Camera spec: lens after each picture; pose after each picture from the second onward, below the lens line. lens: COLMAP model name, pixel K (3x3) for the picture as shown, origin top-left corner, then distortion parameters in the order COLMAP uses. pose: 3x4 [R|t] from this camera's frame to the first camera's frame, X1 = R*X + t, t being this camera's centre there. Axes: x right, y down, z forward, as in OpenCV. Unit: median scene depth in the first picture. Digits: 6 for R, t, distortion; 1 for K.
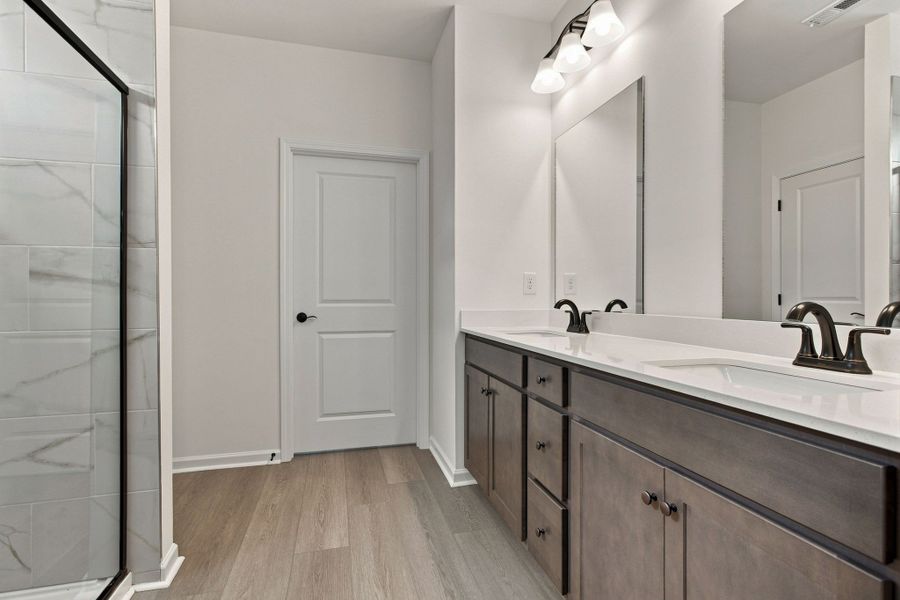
lens RADIAL K [[431.4, 0, 446.9], [0, 431.4, 298.7], [0, 0, 1]] dist [-0.000636, 0.001914]
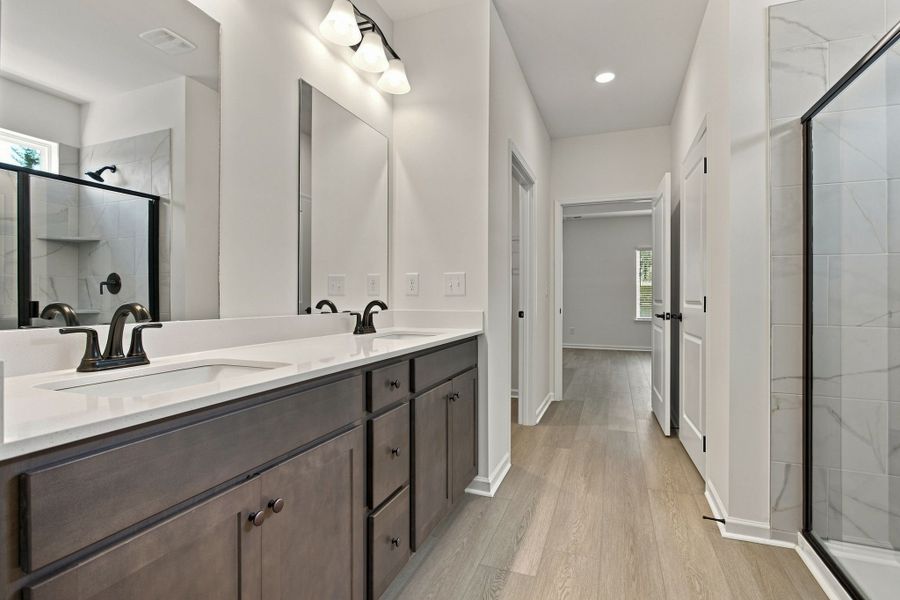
lens RADIAL K [[431.4, 0, 448.5], [0, 431.4, 303.3], [0, 0, 1]] dist [-0.000636, 0.001914]
pose [[-0.816376, -0.003471, 0.577511, -0.348794], [-0.003541, 0.999993, 0.001005, 0.006115], [-0.577510, -0.001224, -0.816383, 1.384499]]
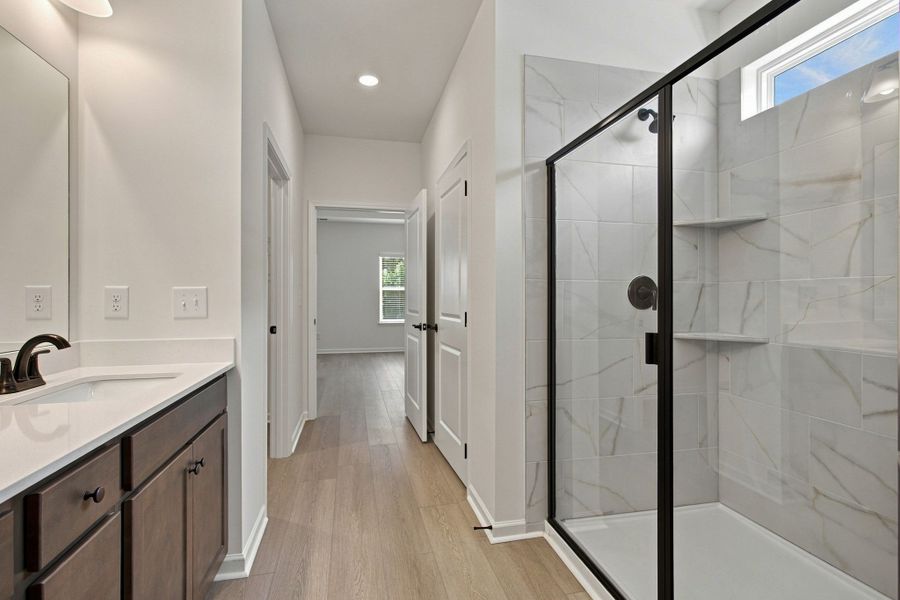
lens RADIAL K [[431.4, 0, 449.5], [0, 431.4, 299.1], [0, 0, 1]] dist [-0.000636, 0.001914]
pose [[-0.999681, 0.006082, 0.024509, -0.248525], [0.005879, 0.999948, -0.008340, -0.031388], [-0.024558, -0.008193, -0.999665, 1.288861]]
